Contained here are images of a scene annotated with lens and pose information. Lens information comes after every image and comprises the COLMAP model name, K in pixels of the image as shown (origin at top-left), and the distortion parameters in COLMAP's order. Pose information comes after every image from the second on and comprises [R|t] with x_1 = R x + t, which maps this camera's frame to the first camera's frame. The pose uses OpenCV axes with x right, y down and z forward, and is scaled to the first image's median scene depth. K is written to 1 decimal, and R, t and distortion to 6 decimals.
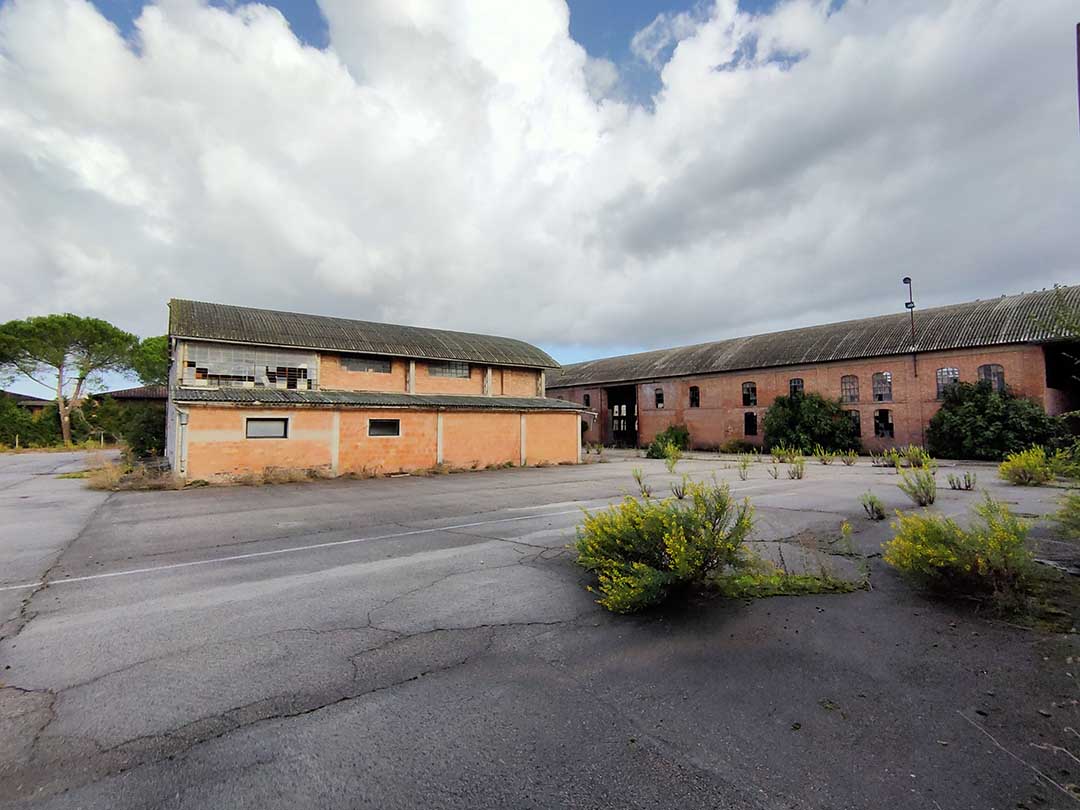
lens RADIAL K [[506.7, 0, 539.5], [0, 506.7, 401.0], [0, 0, 1]] dist [0.002024, -0.005420]
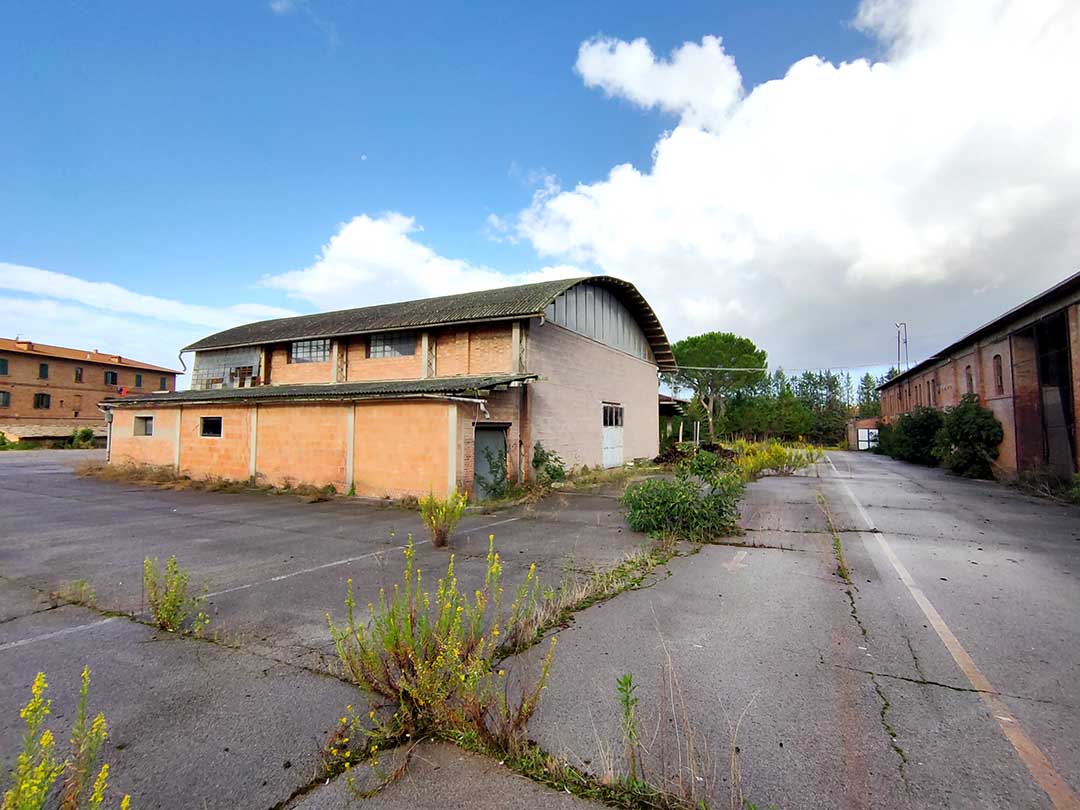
lens RADIAL K [[450.4, 0, 568.5], [0, 450.4, 402.1], [0, 0, 1]] dist [0.000945, -0.000064]
pose [[0.508944, -0.033816, -0.860135, 0.615256], [0.037543, 0.999149, -0.017067, 0.045123], [0.859980, -0.023606, 0.509781, 1.091412]]
